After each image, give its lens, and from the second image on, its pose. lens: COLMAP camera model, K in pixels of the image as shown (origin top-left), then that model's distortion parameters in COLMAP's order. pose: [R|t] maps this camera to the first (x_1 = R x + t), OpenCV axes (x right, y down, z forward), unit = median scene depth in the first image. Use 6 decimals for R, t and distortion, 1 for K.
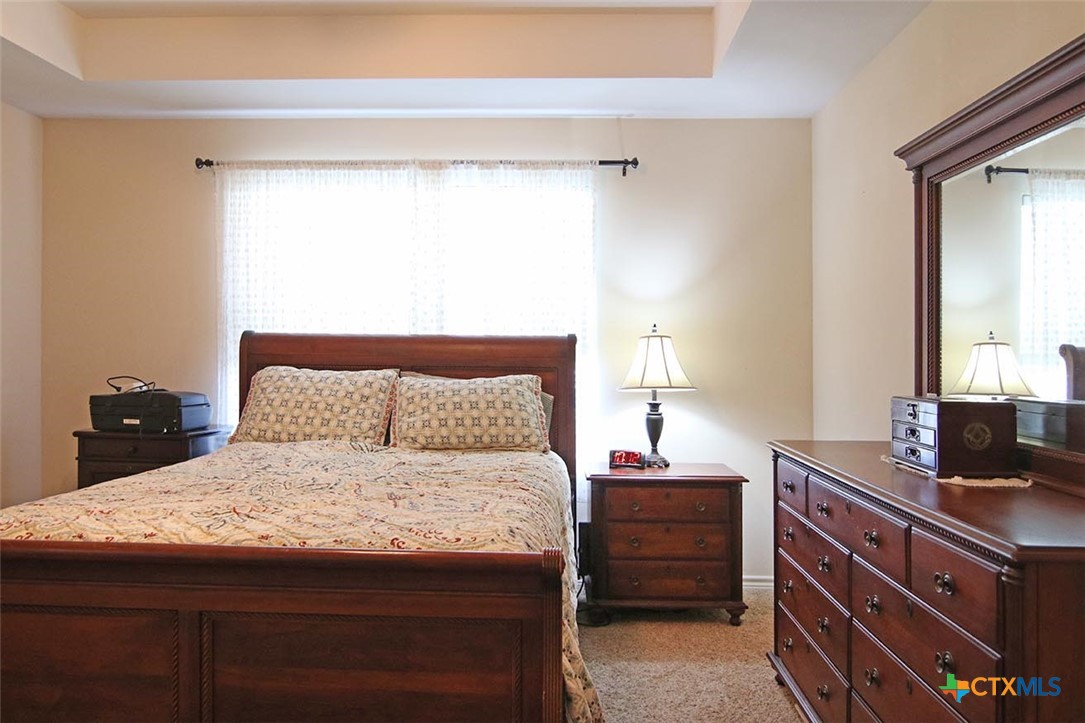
lens RADIAL K [[810.6, 0, 542.2], [0, 810.6, 356.6], [0, 0, 1]] dist [-0.023635, -0.001828]
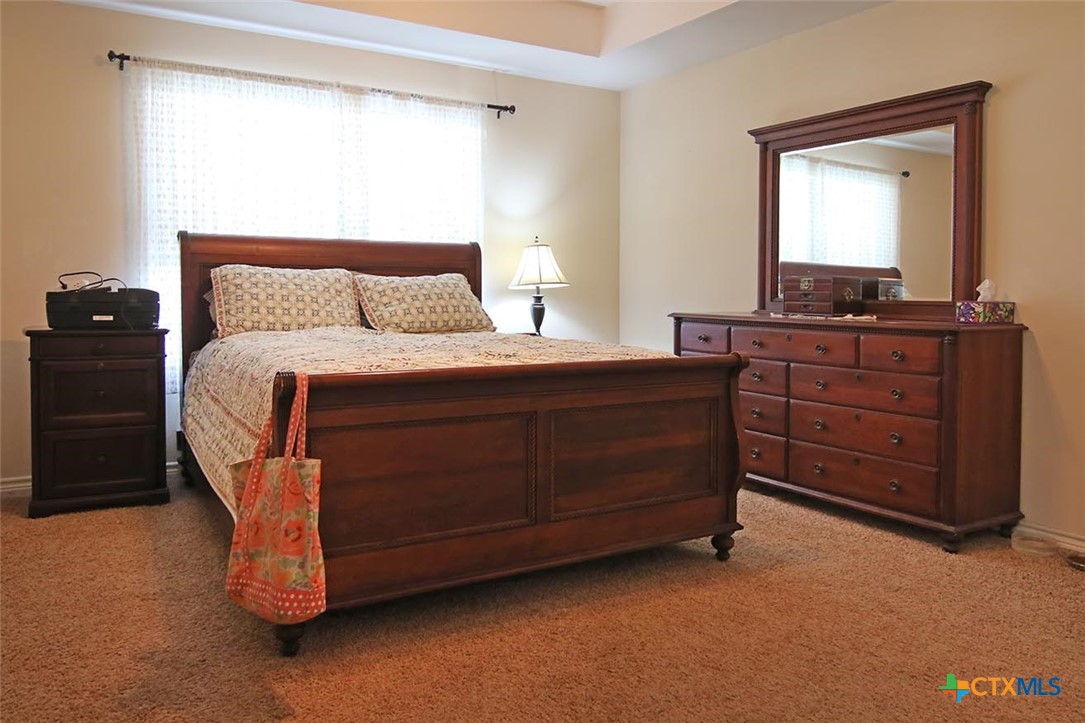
lens RADIAL K [[810.6, 0, 527.0], [0, 810.6, 320.5], [0, 0, 1]] dist [-0.023635, -0.001828]
pose [[0.844737, -0.022043, 0.534727, -0.579920], [0.000076, 0.999156, 0.041068, 0.042281], [-0.535181, -0.034651, 0.844026, -0.103907]]
